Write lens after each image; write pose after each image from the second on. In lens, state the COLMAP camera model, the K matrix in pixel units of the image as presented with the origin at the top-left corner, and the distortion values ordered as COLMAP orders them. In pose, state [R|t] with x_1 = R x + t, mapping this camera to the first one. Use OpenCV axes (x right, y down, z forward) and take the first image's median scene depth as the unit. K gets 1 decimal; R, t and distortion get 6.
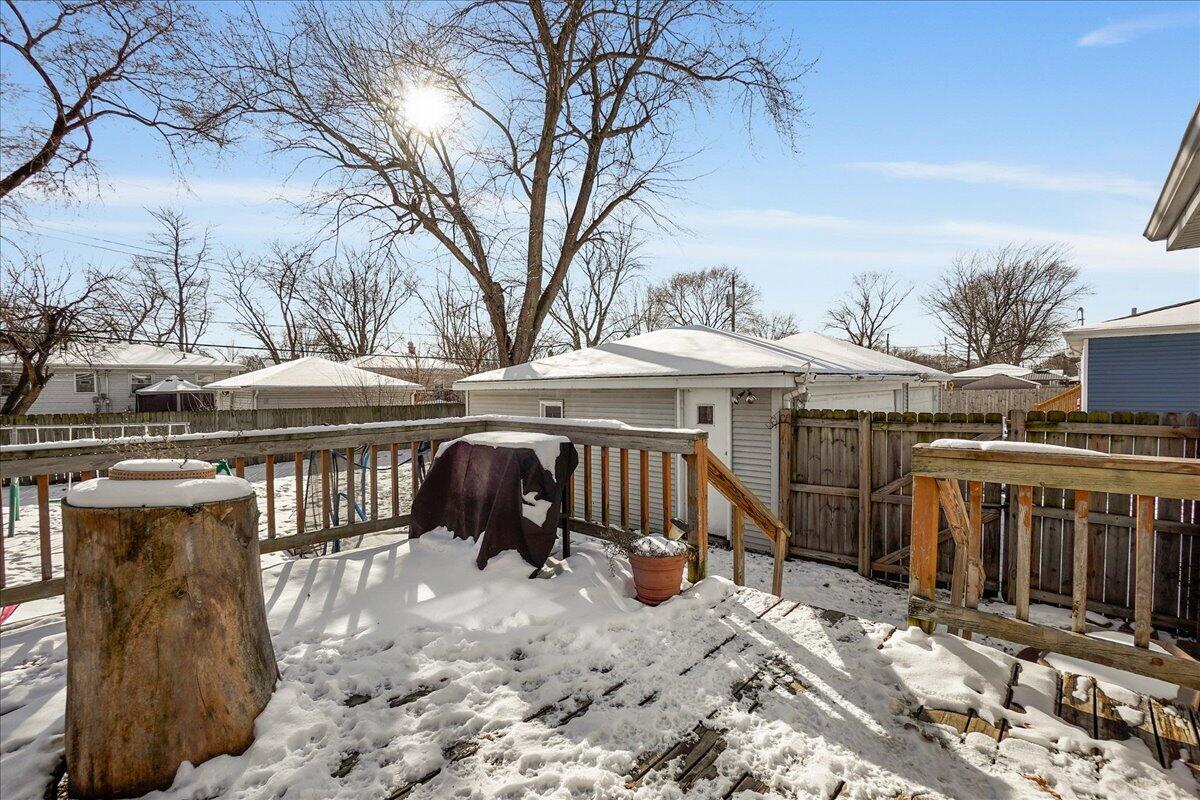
lens RADIAL K [[516.0, 0, 602.6], [0, 516.0, 396.9], [0, 0, 1]] dist [-0.021577, 0.000907]
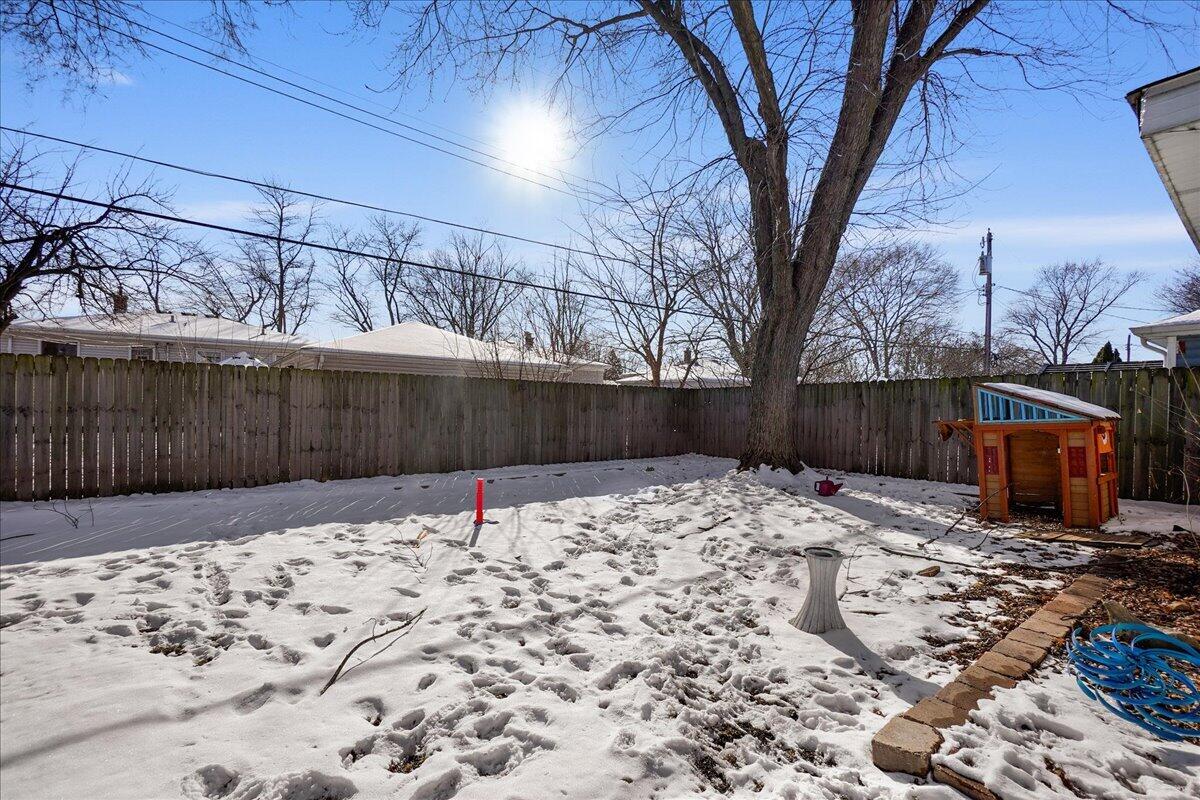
lens RADIAL K [[516.0, 0, 593.3], [0, 516.0, 401.8], [0, 0, 1]] dist [-0.021577, 0.000907]
pose [[0.982106, 0.022470, -0.186983, -0.109139], [-0.027823, 0.999273, -0.026051, 0.021705], [0.186261, 0.030788, 0.982018, 0.205723]]
